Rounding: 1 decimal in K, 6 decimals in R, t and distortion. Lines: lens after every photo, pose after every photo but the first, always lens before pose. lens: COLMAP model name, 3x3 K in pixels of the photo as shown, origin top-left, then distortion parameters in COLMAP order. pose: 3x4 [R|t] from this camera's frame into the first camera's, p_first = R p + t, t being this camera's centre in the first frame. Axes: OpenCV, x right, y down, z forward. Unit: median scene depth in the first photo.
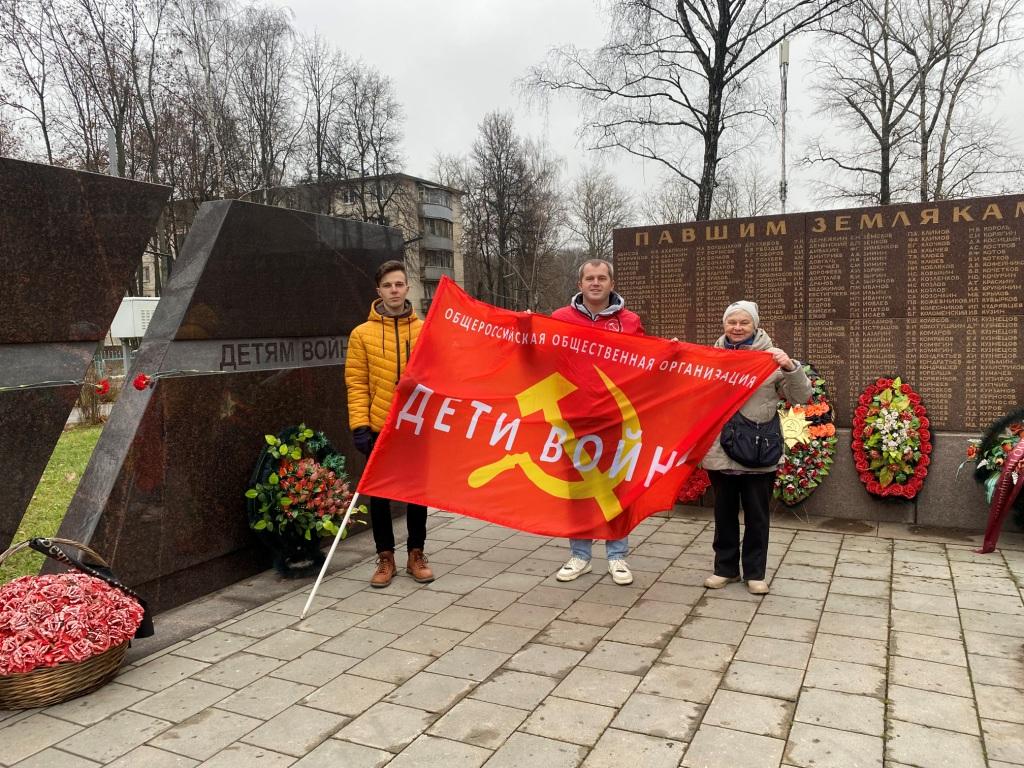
lens RADIAL K [[786.7, 0, 504.4], [0, 786.7, 387.6], [0, 0, 1]] dist [0.034454, -0.025766]
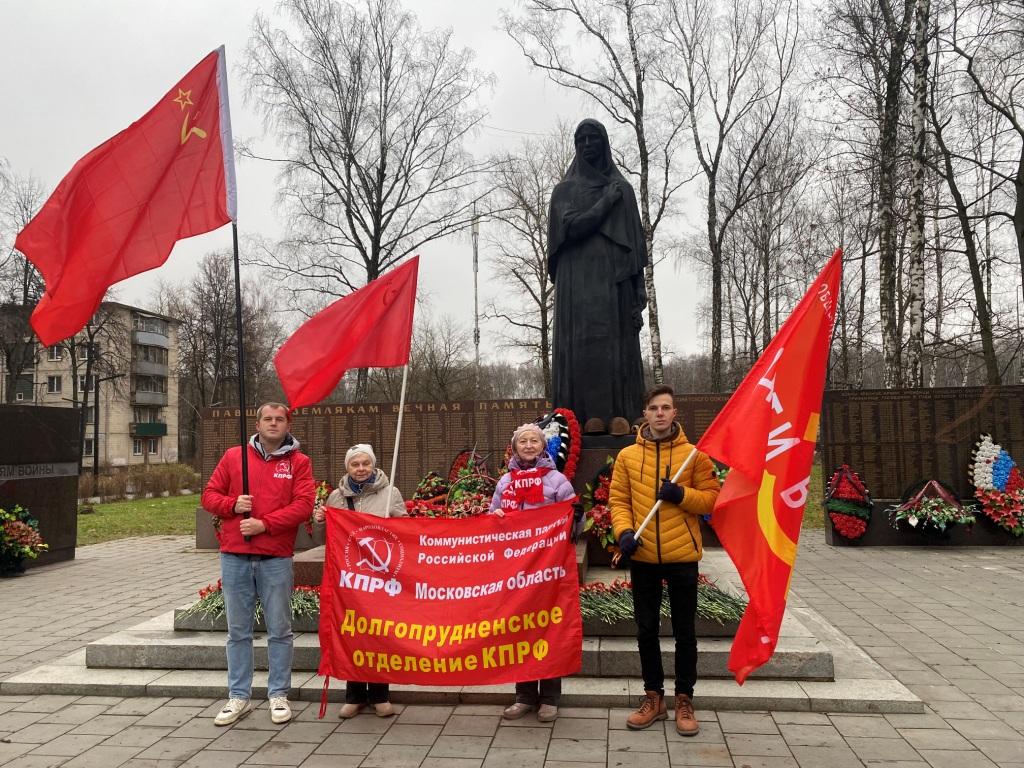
lens RADIAL K [[786.7, 0, 504.4], [0, 786.7, 387.6], [0, 0, 1]] dist [0.034454, -0.025766]
pose [[0.946905, 0.031224, 0.319995, 0.026818], [0.018704, 0.988238, -0.151778, 0.007793], [-0.320970, 0.149705, 0.935183, -0.134947]]
